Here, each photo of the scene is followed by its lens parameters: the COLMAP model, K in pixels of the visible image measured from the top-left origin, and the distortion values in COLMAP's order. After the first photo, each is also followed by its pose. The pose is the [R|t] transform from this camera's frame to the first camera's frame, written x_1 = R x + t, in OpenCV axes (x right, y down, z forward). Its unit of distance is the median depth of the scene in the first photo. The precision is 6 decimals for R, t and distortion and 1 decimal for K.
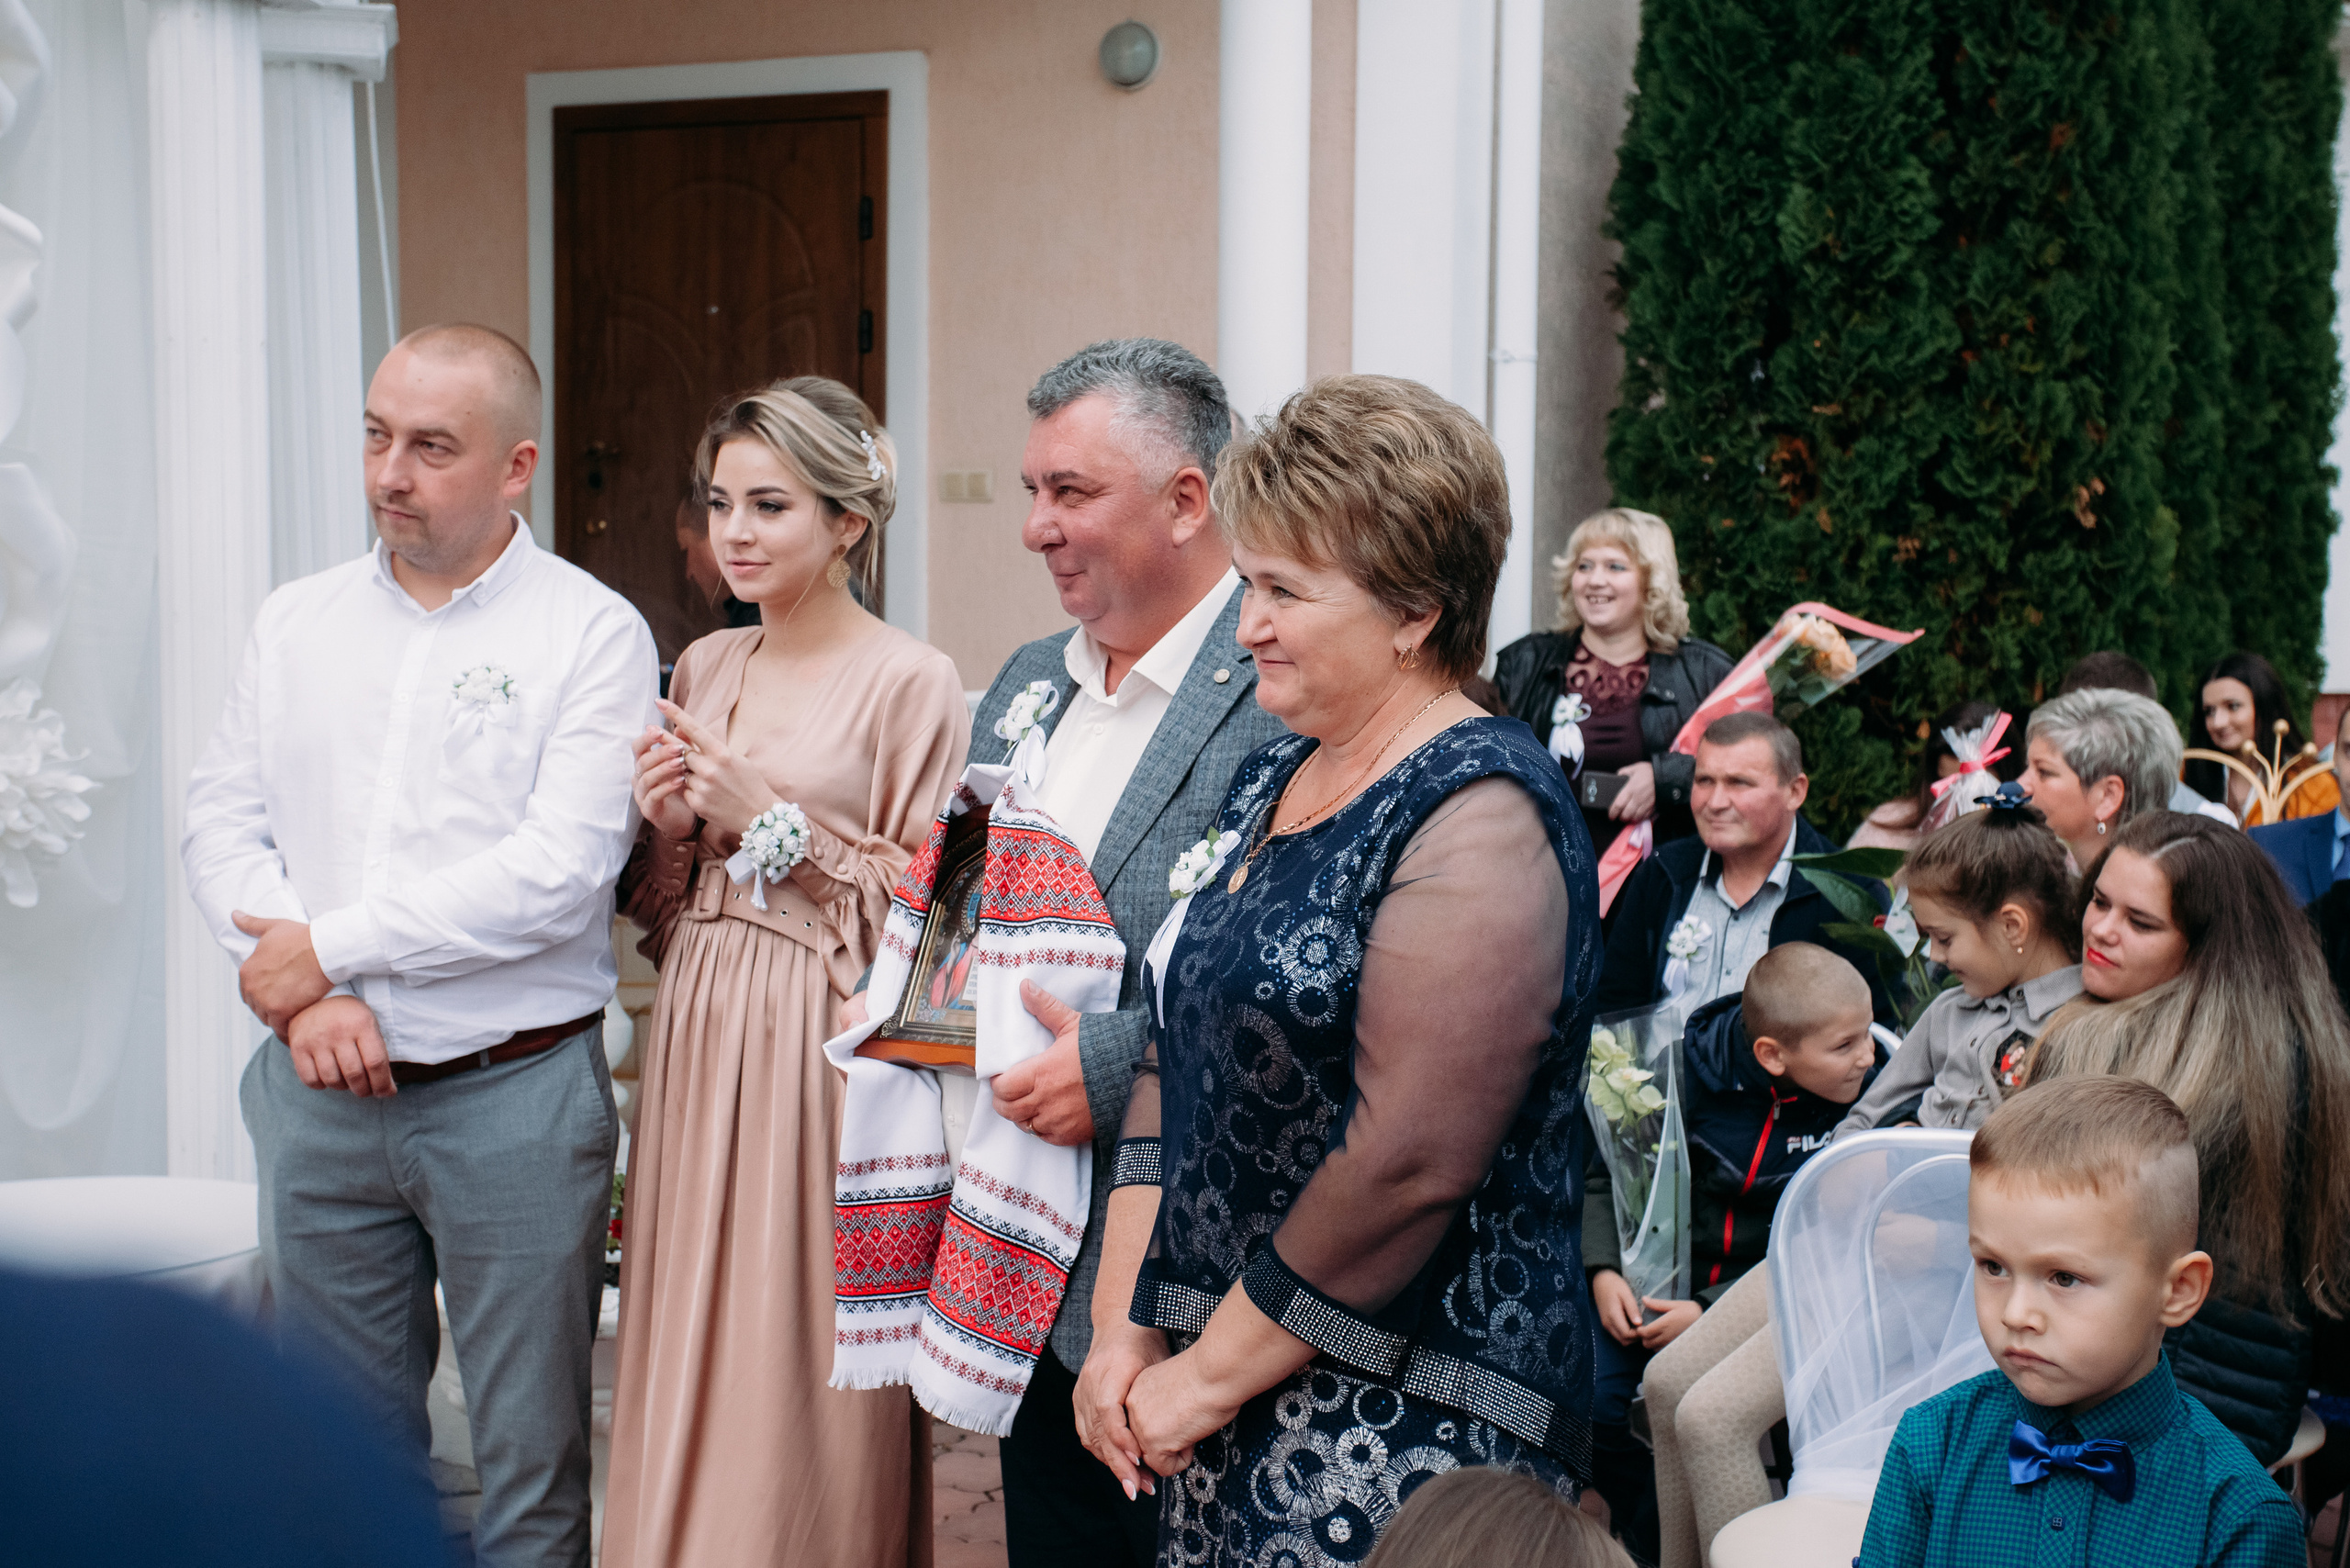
lens RADIAL K [[2801.0, 0, 1181.6], [0, 2801.0, 791.5], [0, 0, 1]] dist [0.001968, 0.000000]
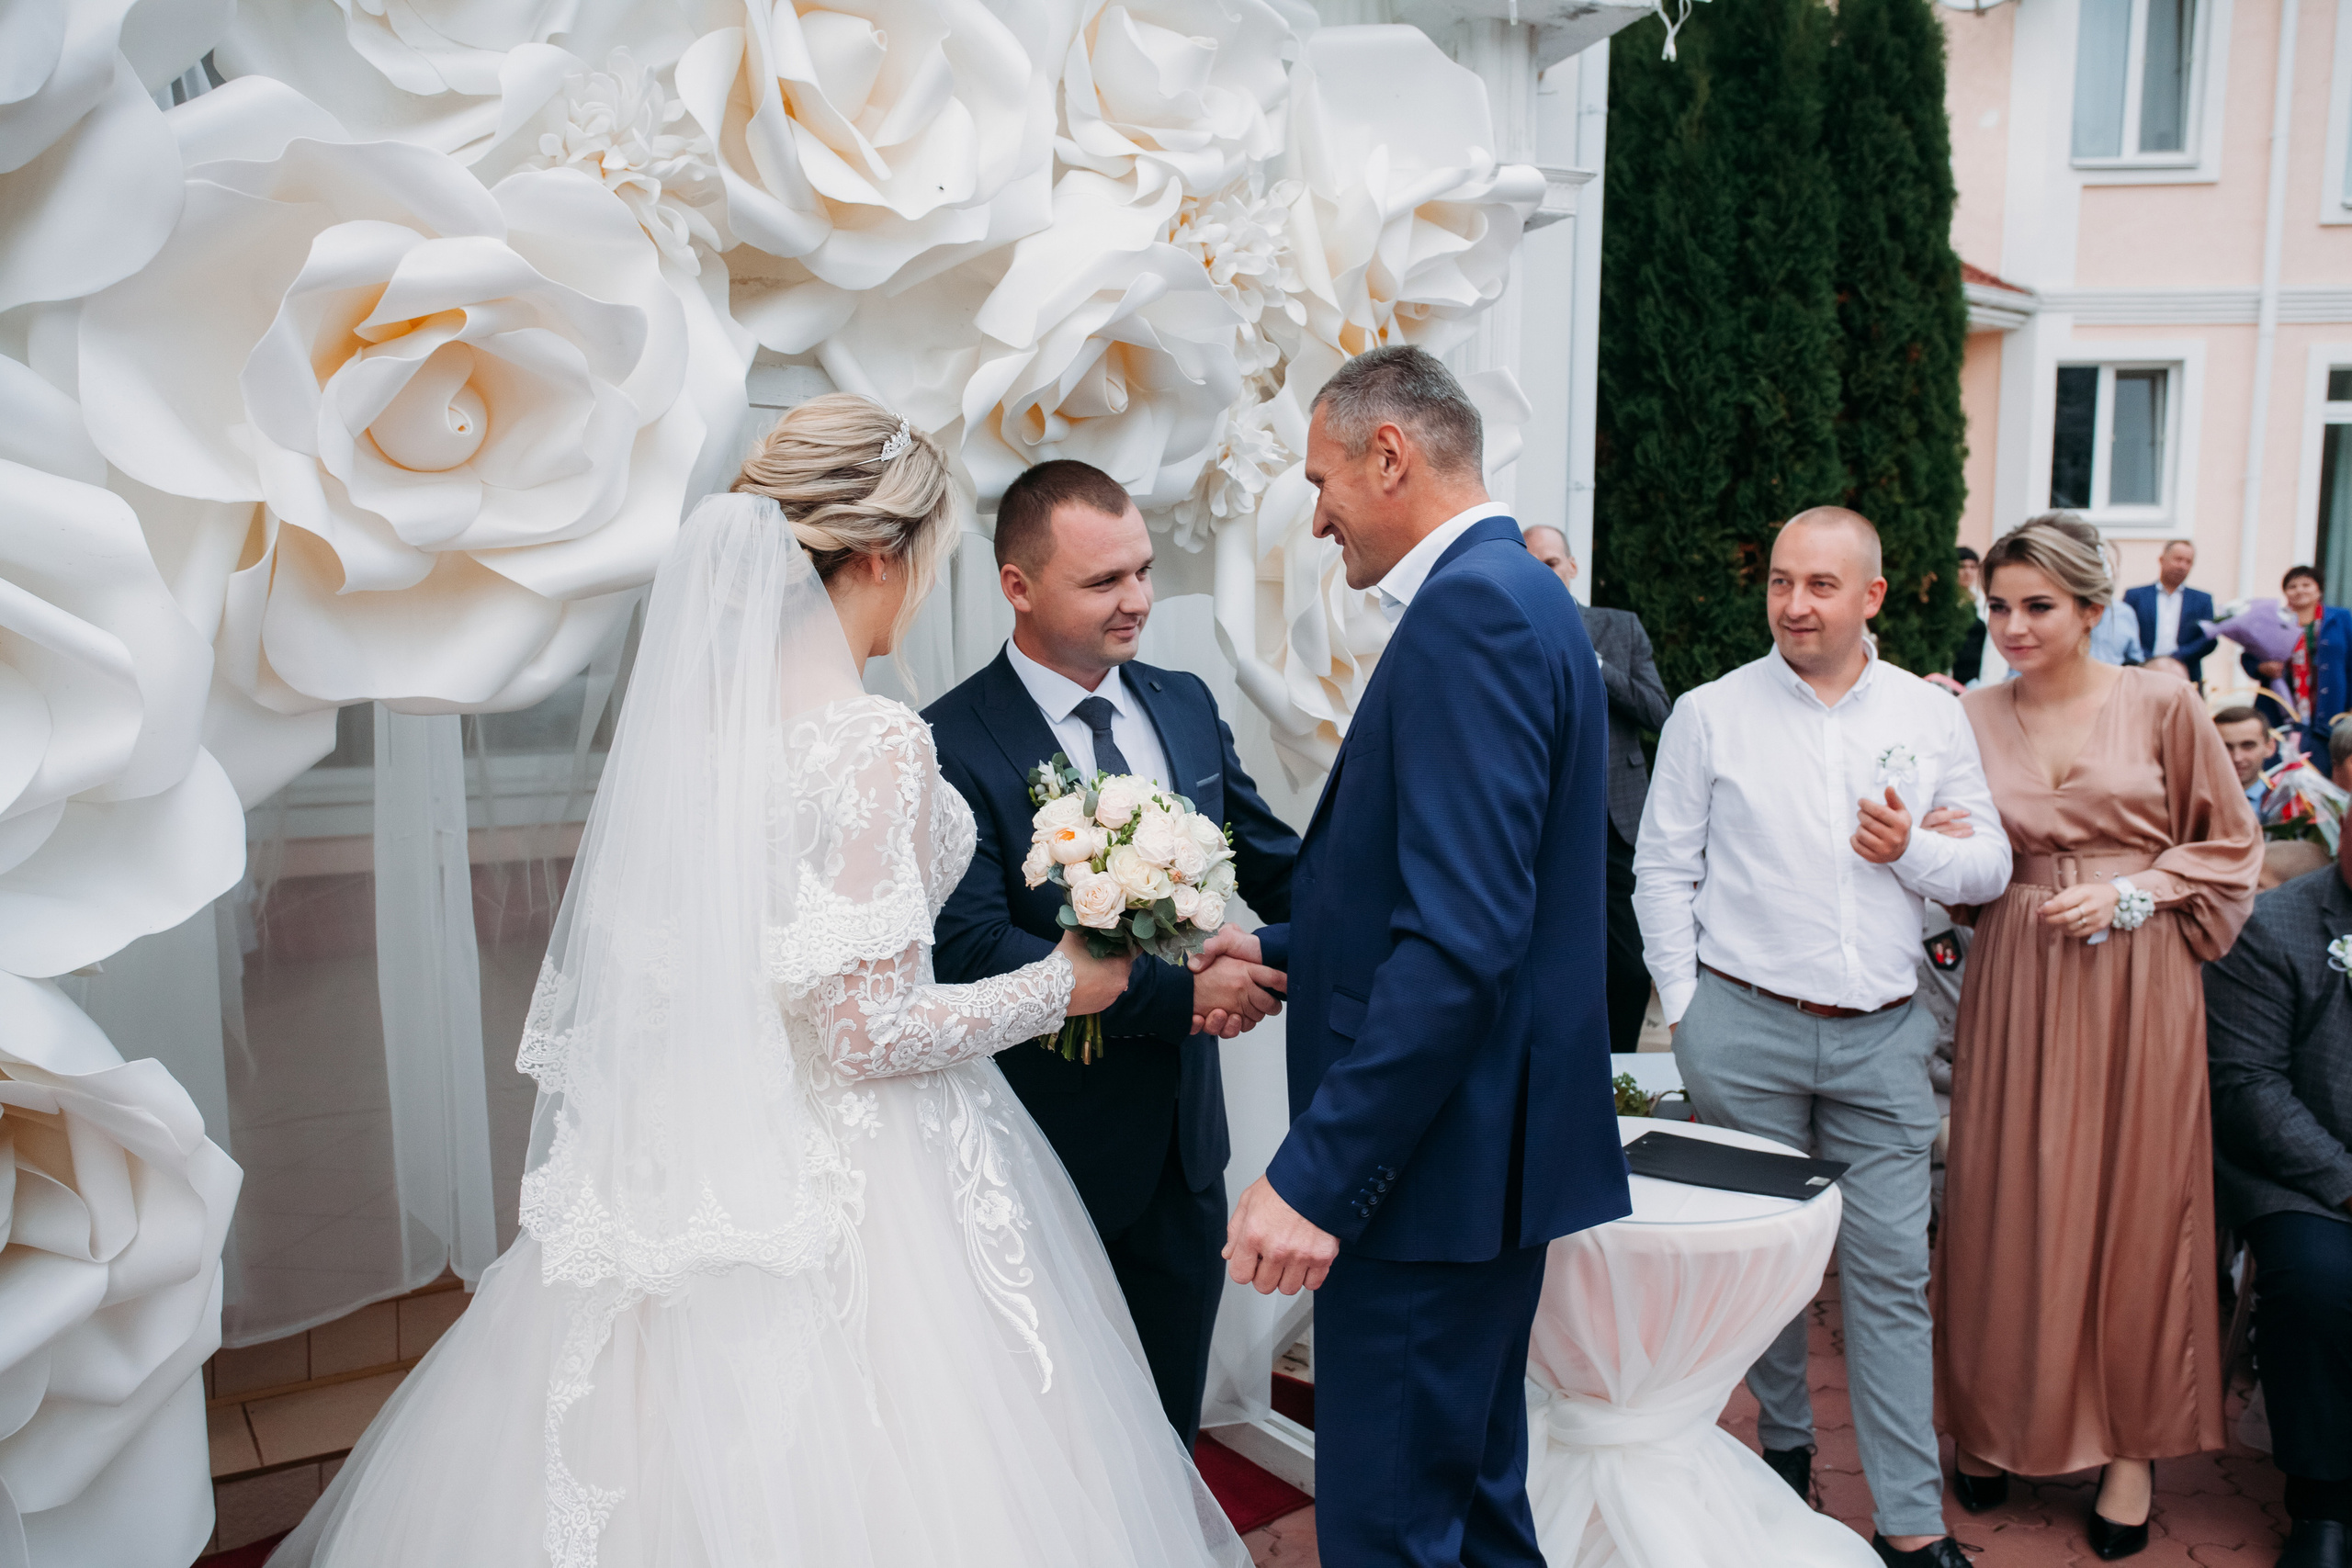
lens RADIAL K [[1879.0, 0, 1103.3], [0, 1879.0, 795.1], [0, 0, 1]] dist [-0.010165, 0.008226]
pose [[0.954656, -0.029632, 0.296233, -0.435643], [0.024908, 0.999495, 0.019708, -0.018294], [-0.296667, -0.011436, 0.954912, 0.128869]]
